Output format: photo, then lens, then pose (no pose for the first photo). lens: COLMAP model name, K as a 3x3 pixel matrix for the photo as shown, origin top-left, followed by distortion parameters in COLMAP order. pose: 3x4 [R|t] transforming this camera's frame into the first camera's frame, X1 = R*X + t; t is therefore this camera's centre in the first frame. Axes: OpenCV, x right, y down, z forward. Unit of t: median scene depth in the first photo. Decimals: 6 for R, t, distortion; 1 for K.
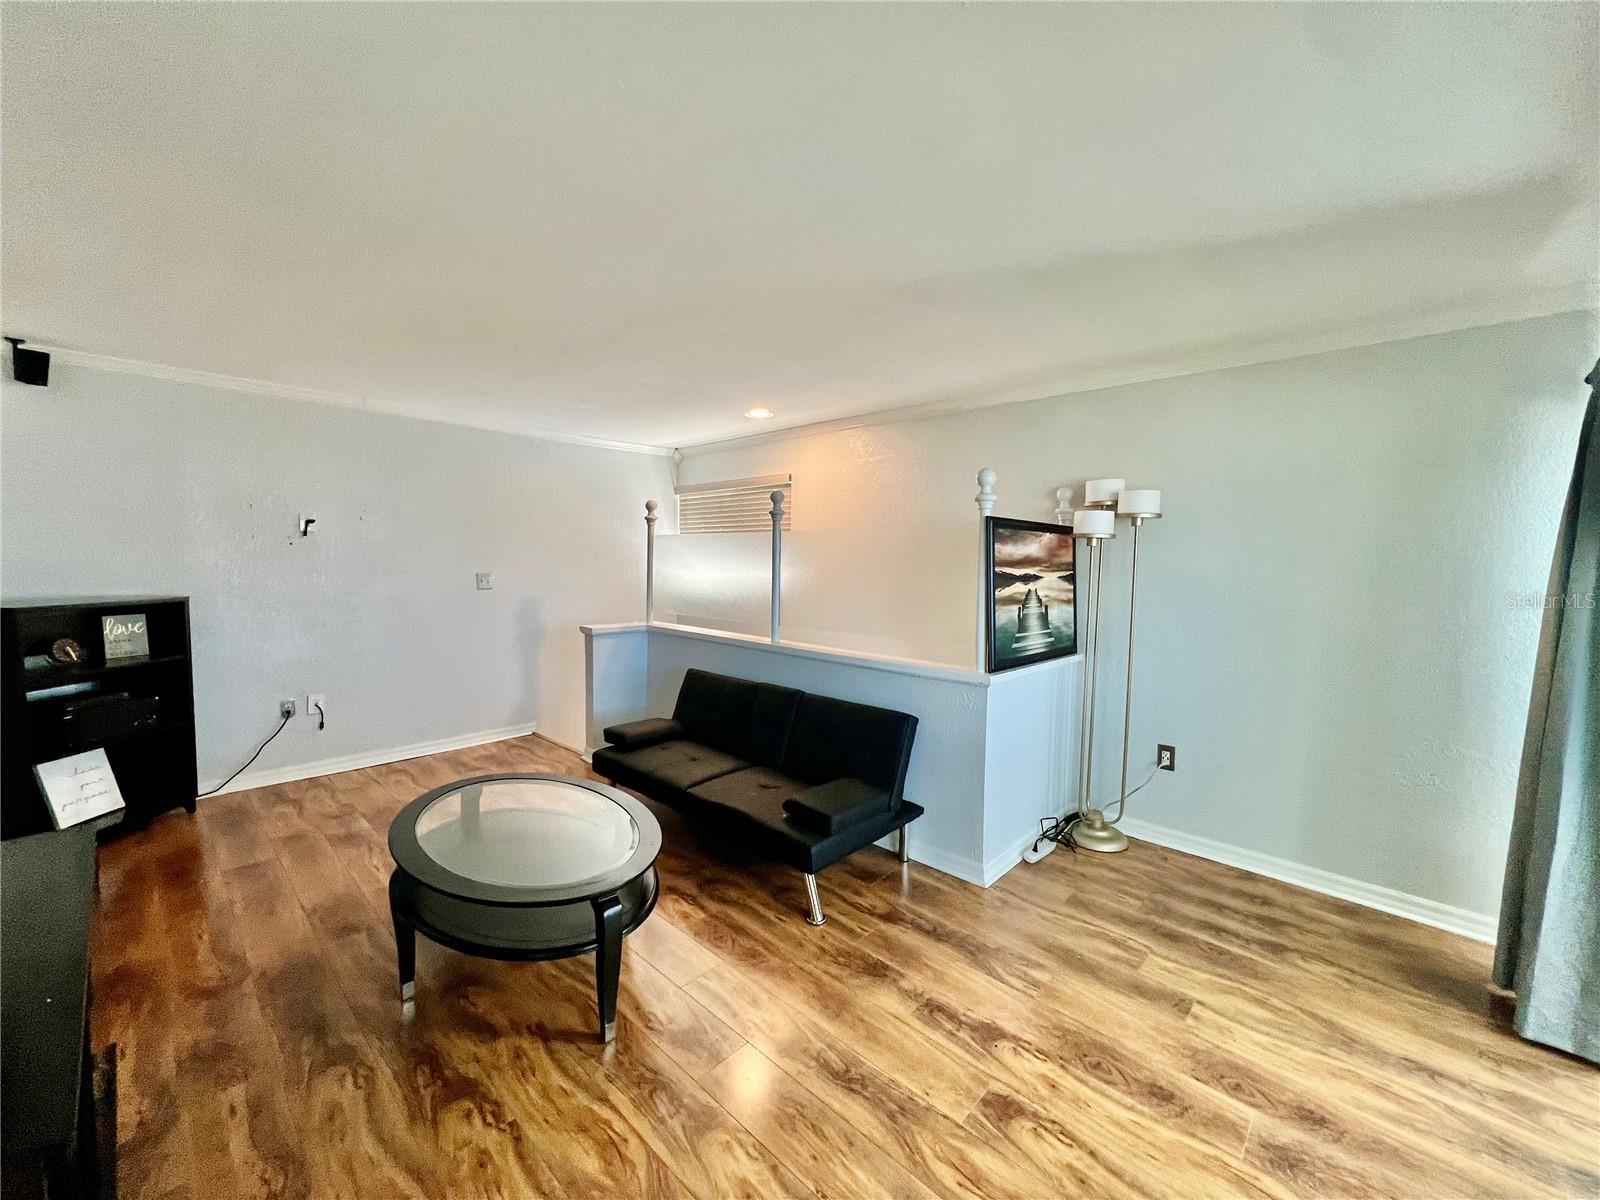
lens RADIAL K [[636.4, 0, 799.2], [0, 636.4, 601.5], [0, 0, 1]] dist [0.001050, -0.000183]
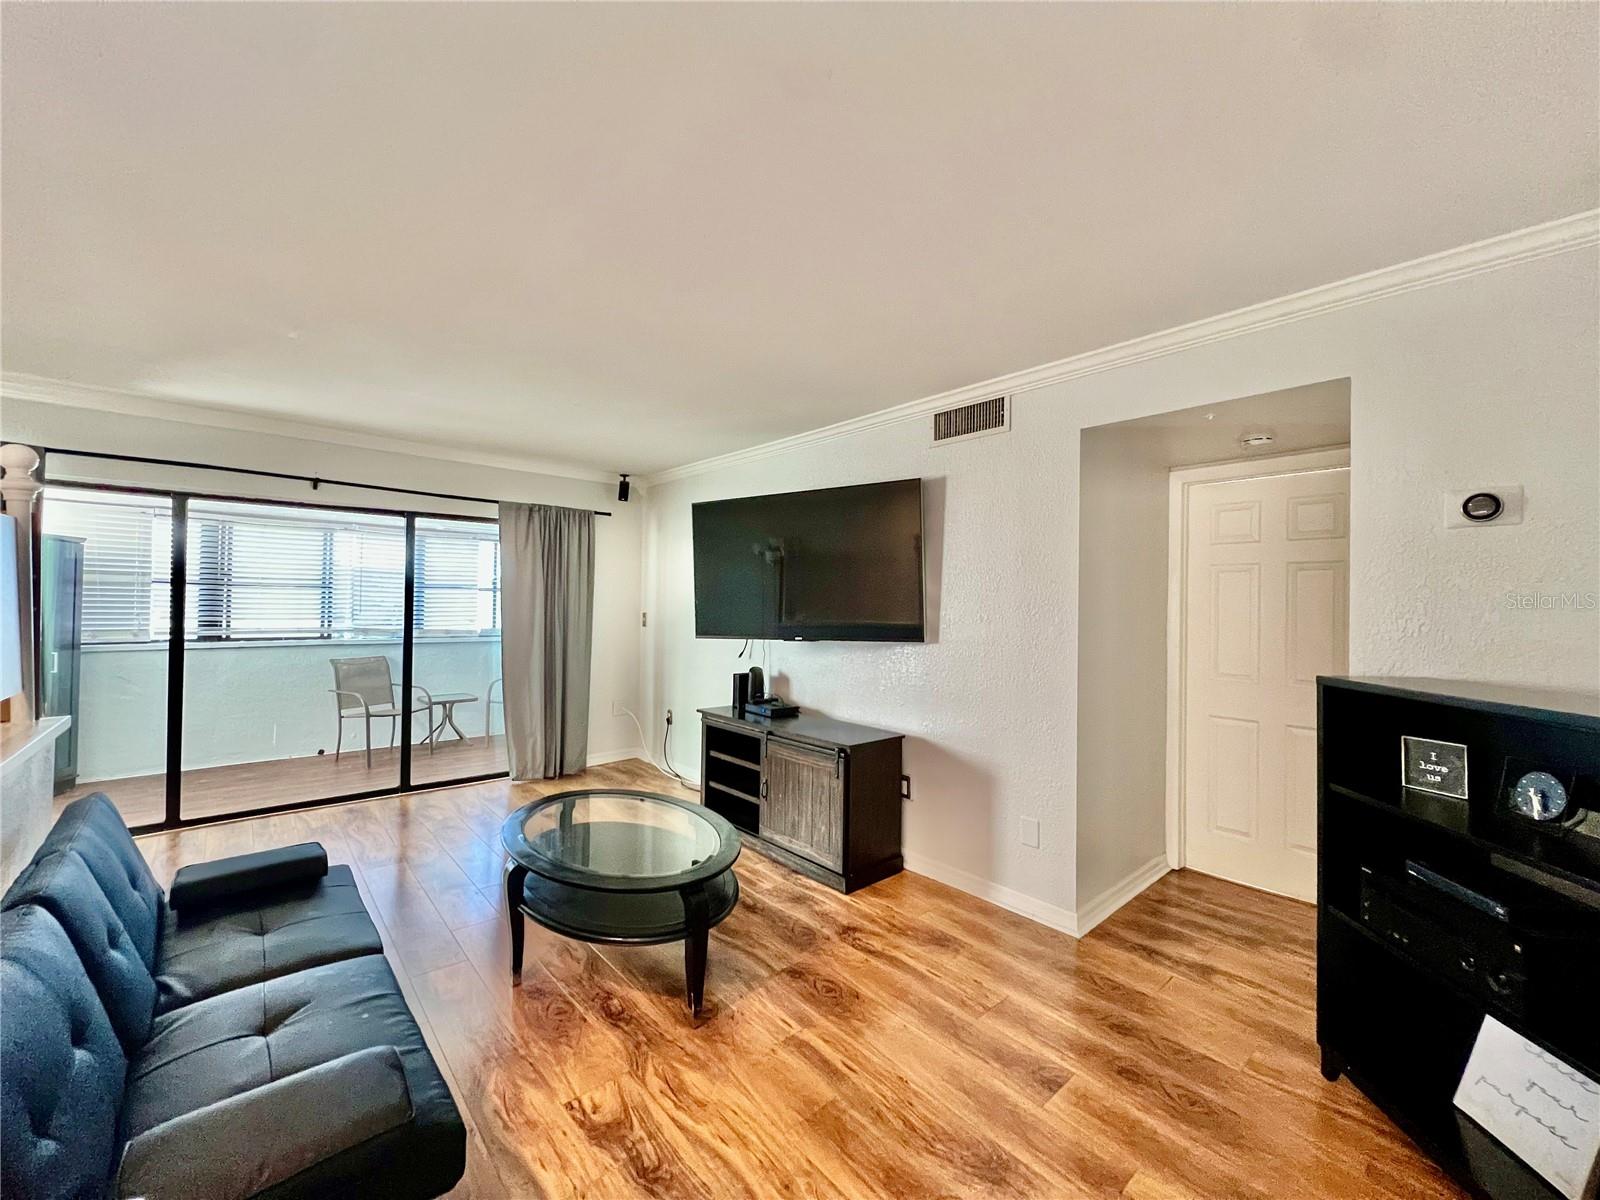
lens RADIAL K [[636.4, 0, 795.3], [0, 636.4, 597.0], [0, 0, 1]] dist [0.001050, -0.000183]
pose [[-0.994926, -0.031292, 0.095615, -0.626854], [-0.025718, 0.997928, 0.058985, -0.095184], [-0.097262, 0.056227, -0.993669, 1.552798]]
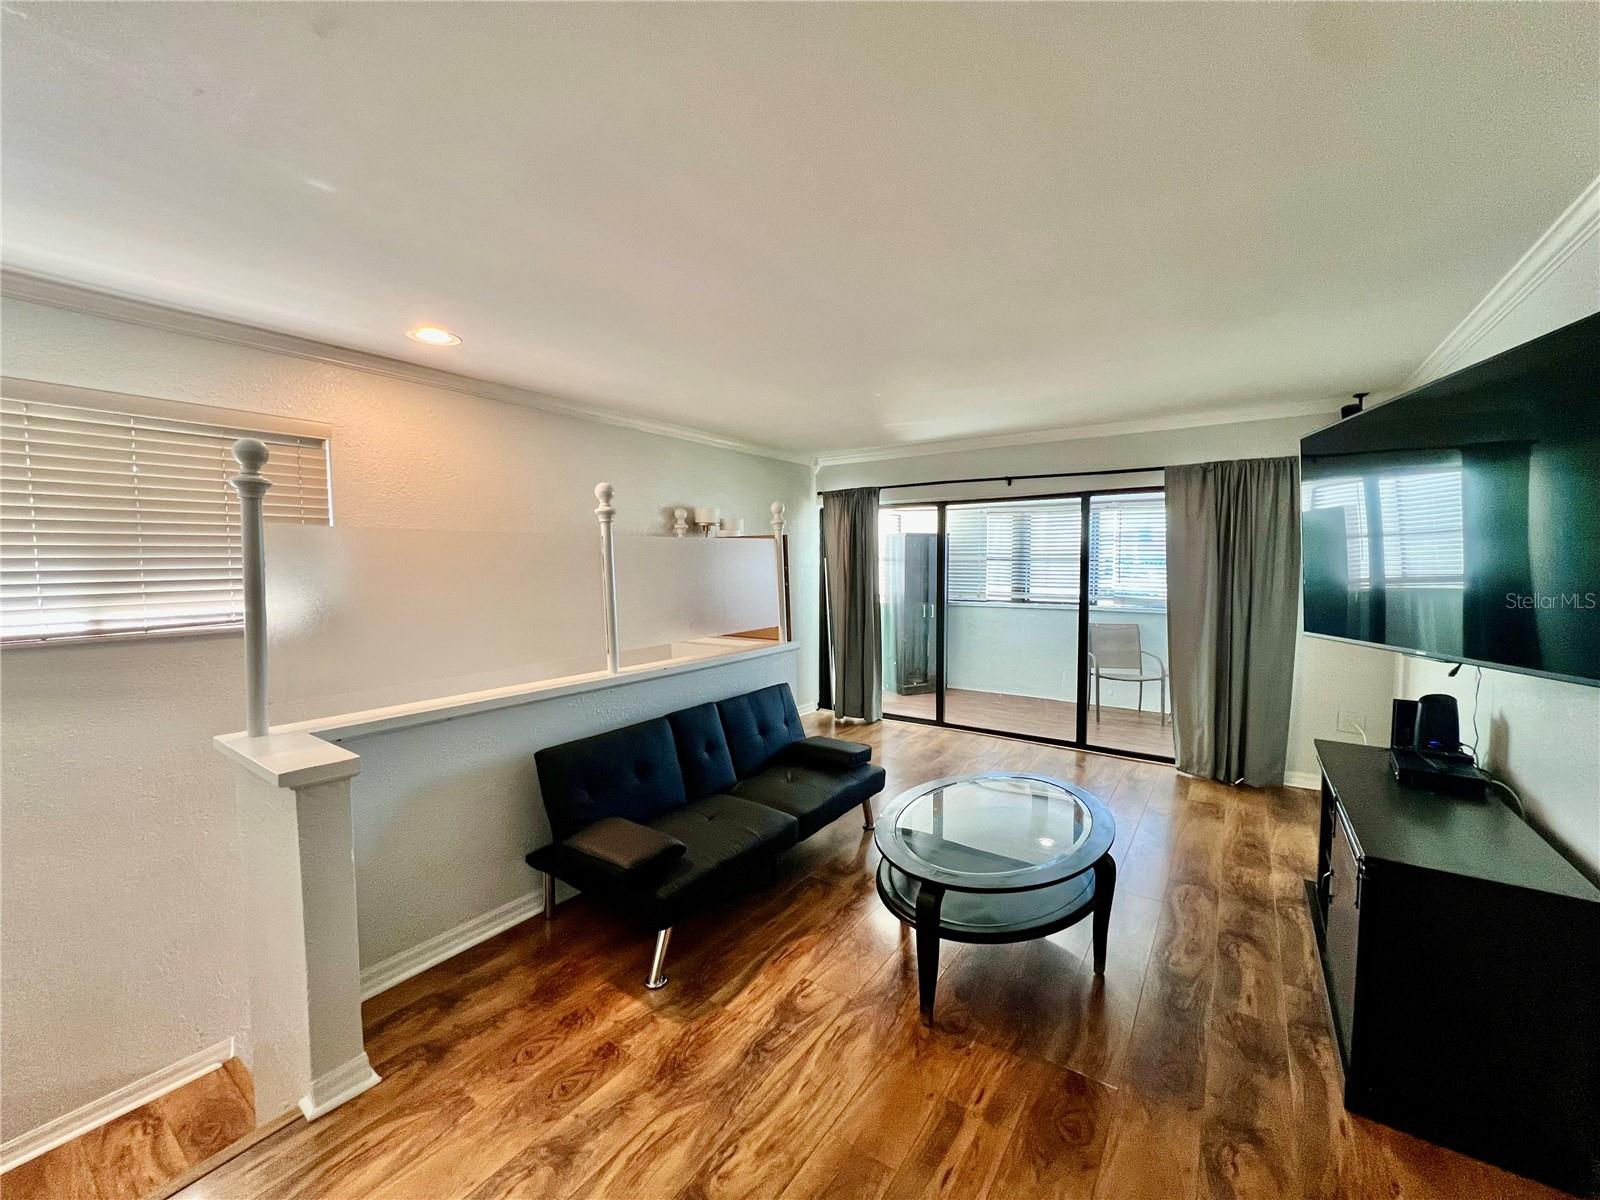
lens RADIAL K [[636.4, 0, 797.3], [0, 636.4, 593.9], [0, 0, 1]] dist [0.001050, -0.000183]
pose [[-0.146045, -0.070049, 0.986795, -1.078851], [0.067000, 0.994499, 0.080511, -0.105660], [-0.987006, 0.077873, -0.140549, 1.105464]]
